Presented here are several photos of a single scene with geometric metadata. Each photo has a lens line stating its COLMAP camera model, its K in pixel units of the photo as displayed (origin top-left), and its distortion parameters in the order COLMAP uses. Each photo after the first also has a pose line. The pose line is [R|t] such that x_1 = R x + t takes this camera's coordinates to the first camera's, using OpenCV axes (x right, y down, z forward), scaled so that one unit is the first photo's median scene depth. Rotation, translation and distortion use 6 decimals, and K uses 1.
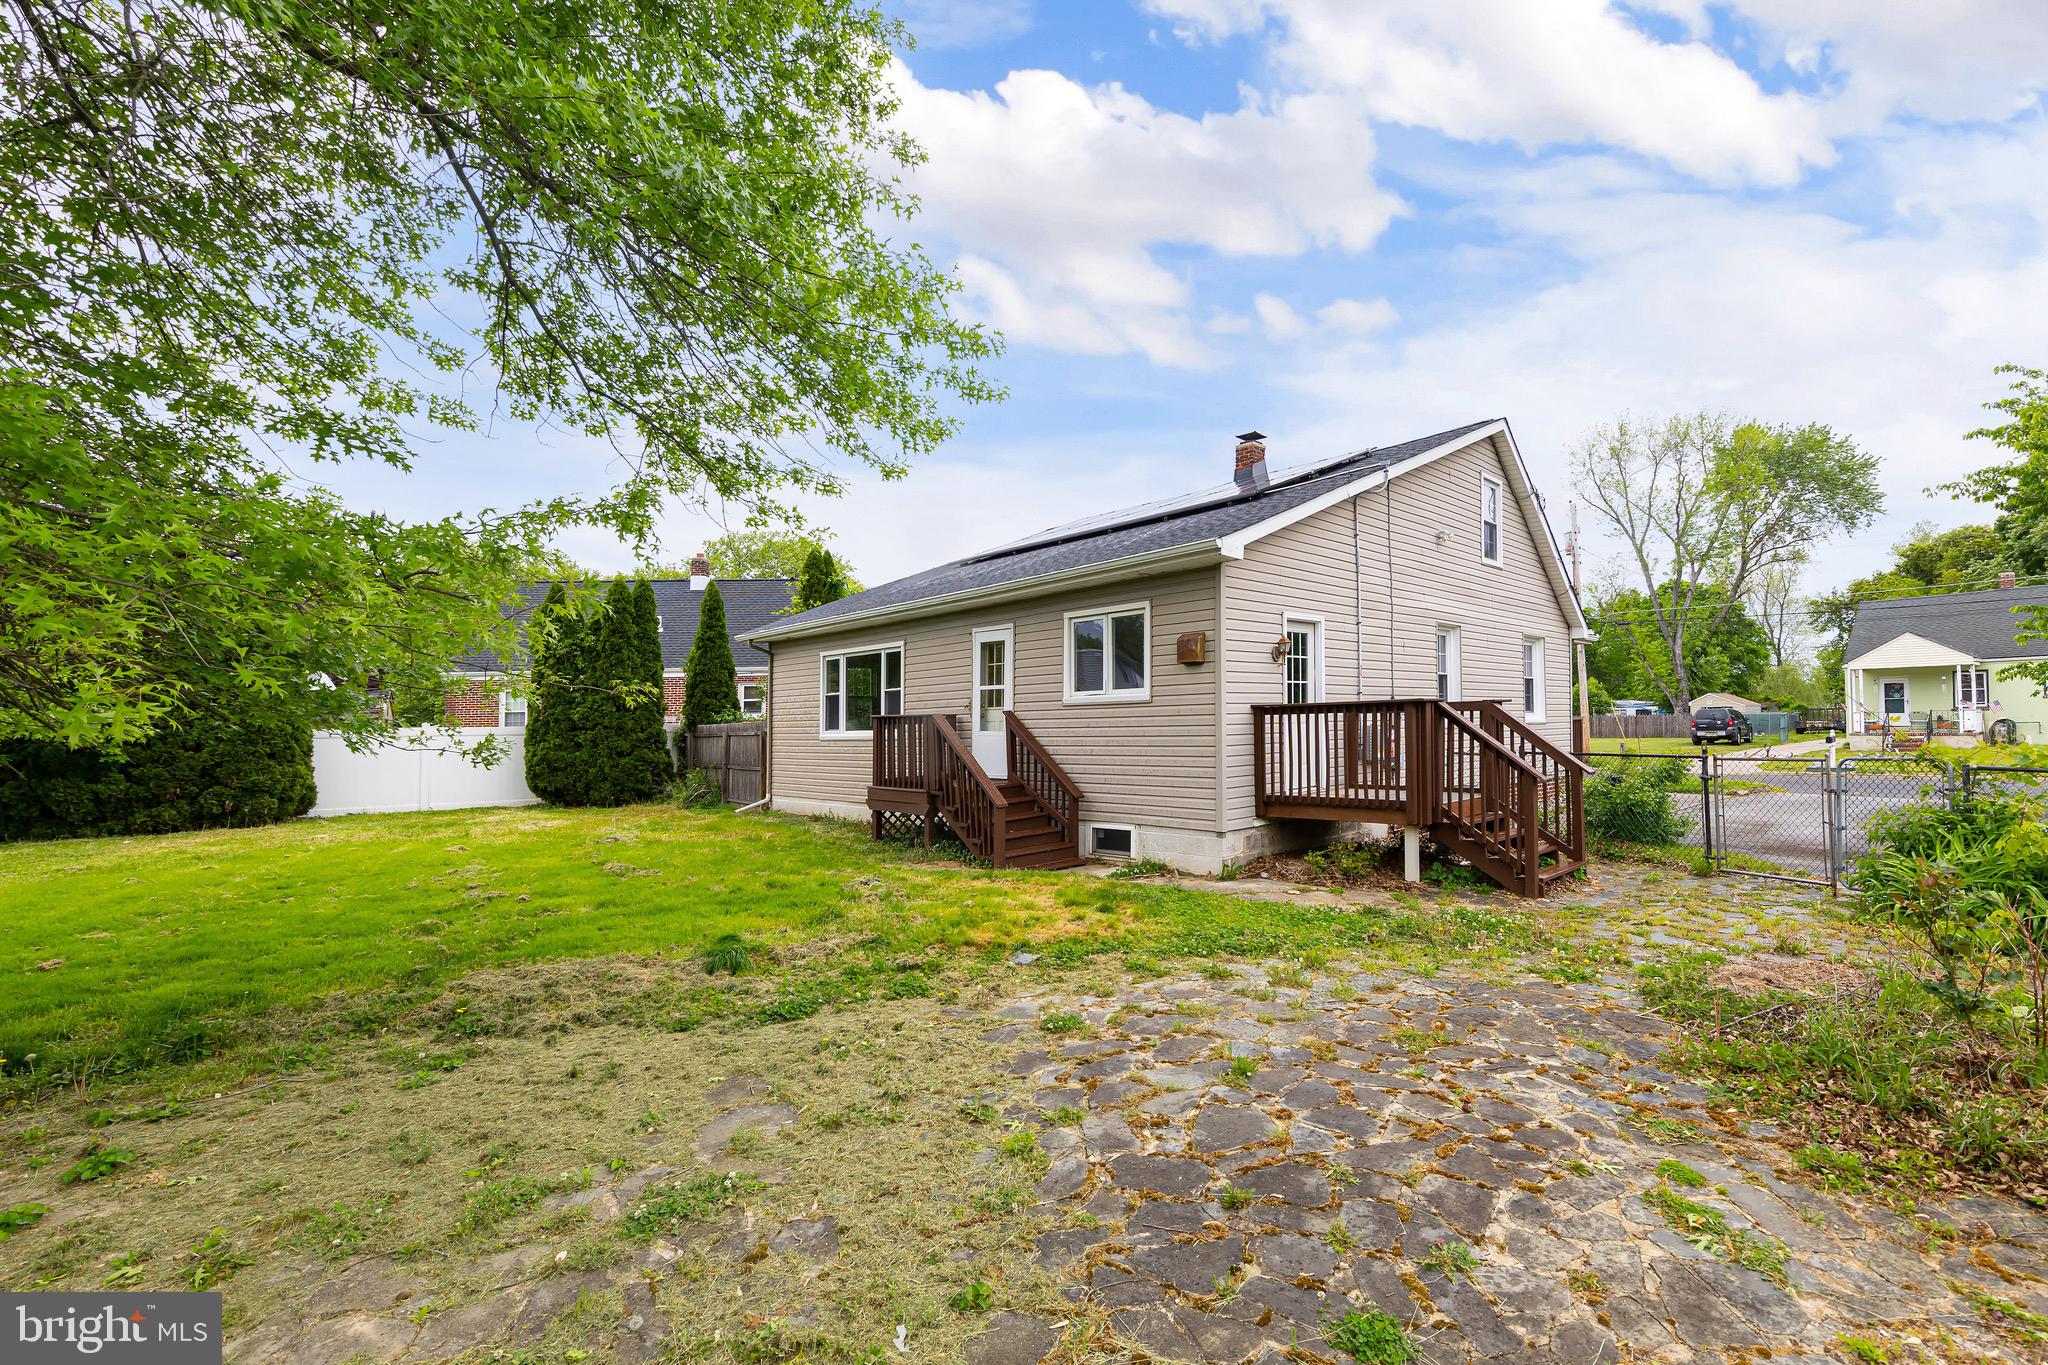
lens RADIAL K [[904.3, 0, 1027.4], [0, 904.3, 727.5], [0, 0, 1]] dist [0.000182, -0.000079]
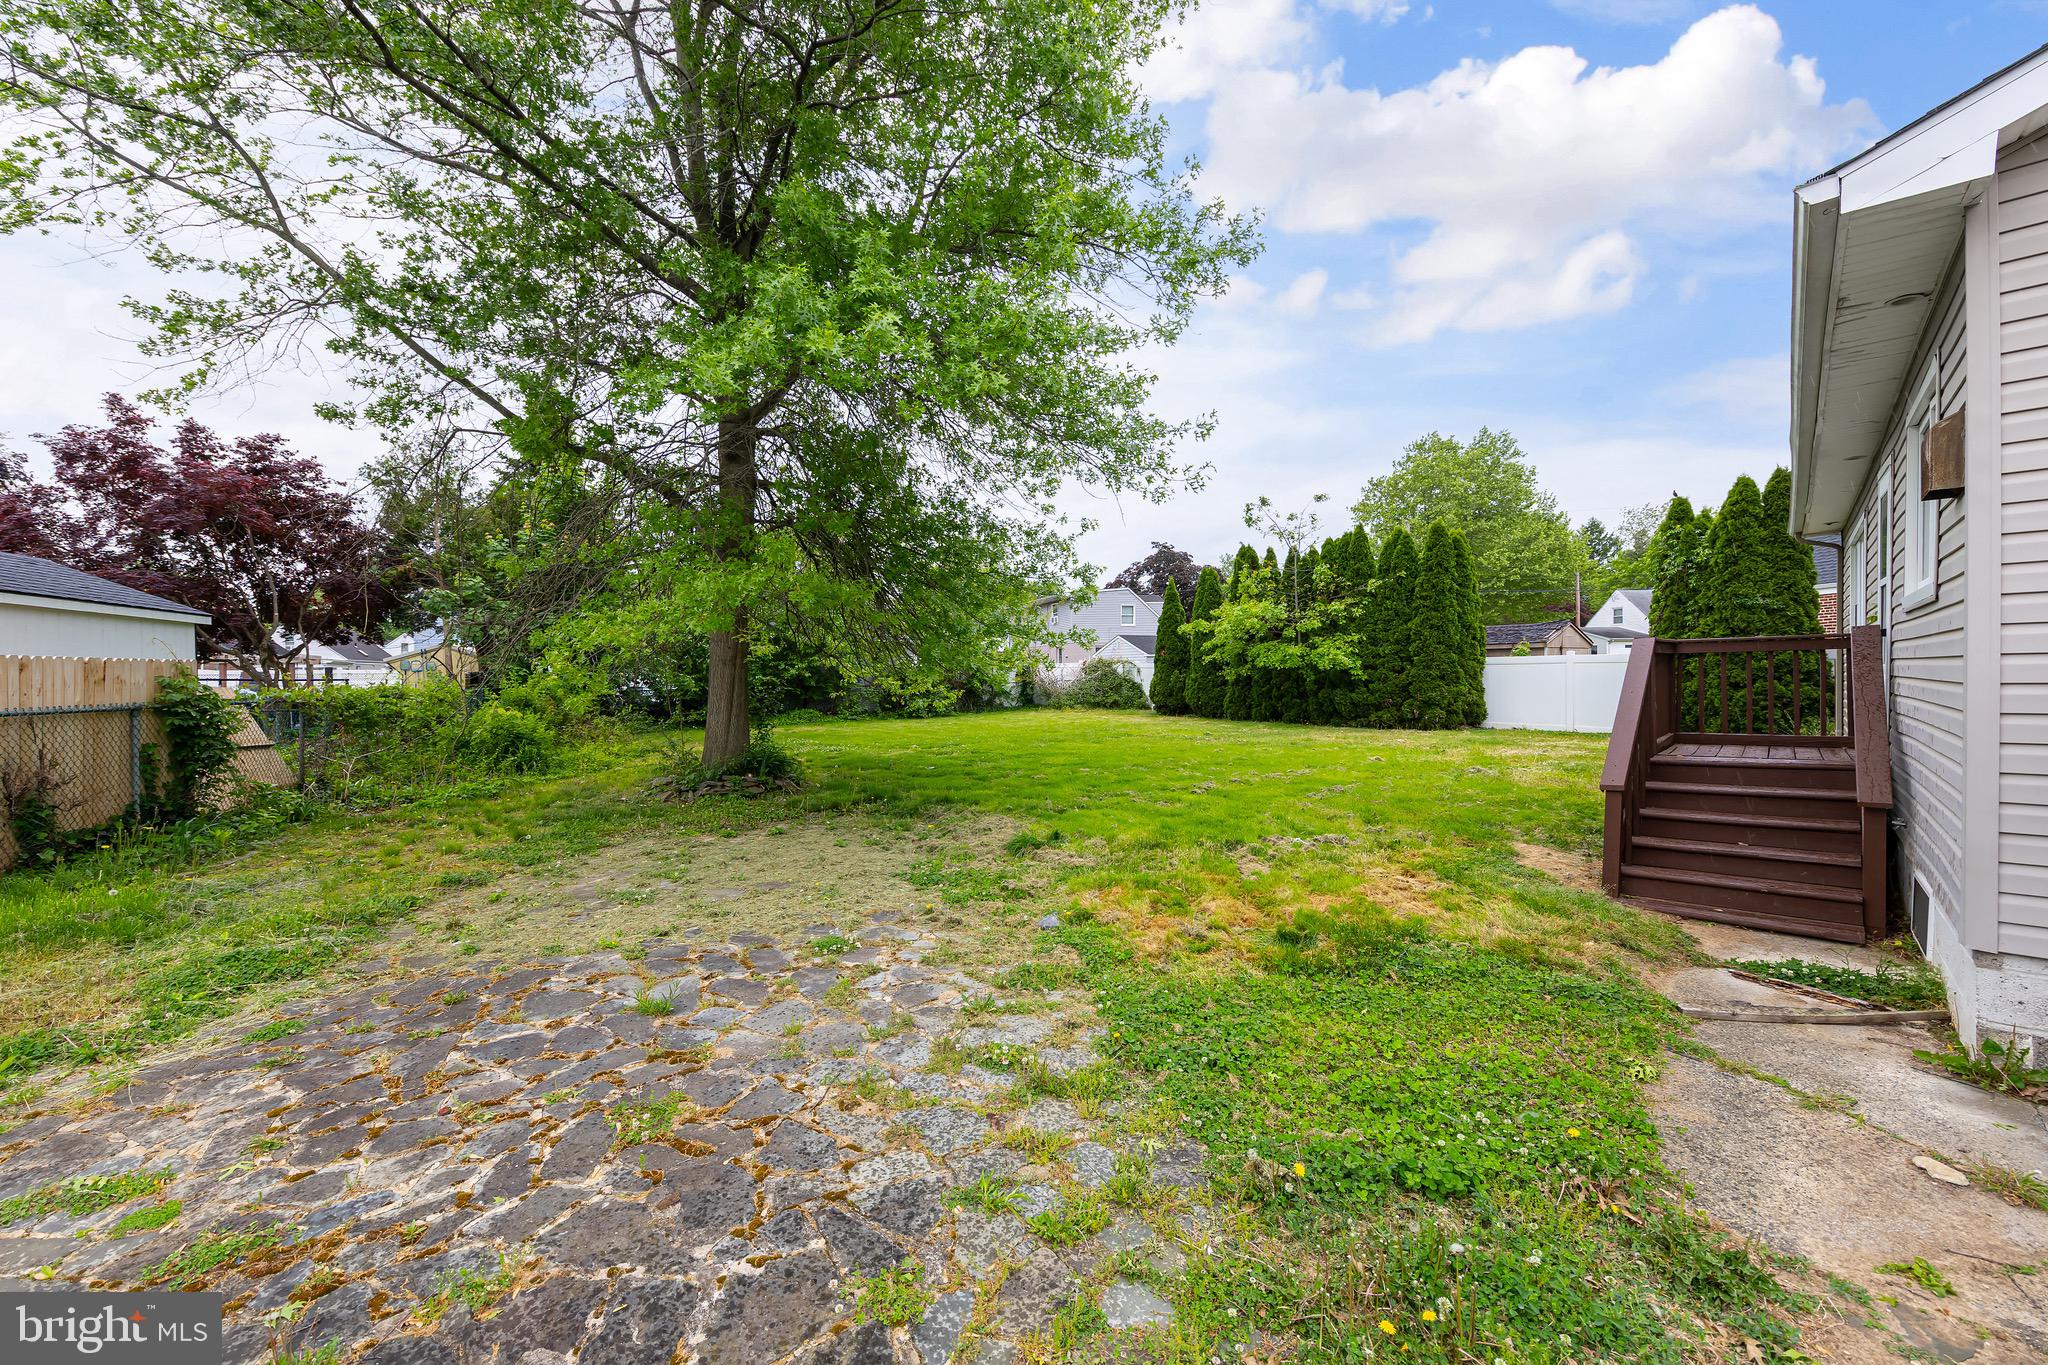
lens RADIAL K [[802.8, 0, 1024.0], [0, 802.8, 682.5], [0, 0, 1]] dist [-0.007953, 0.000228]
pose [[0.076331, 0.029995, -0.996631, 1.148009], [0.008546, 0.999491, 0.030736, -0.009121], [0.997046, -0.010863, 0.076035, 1.345801]]
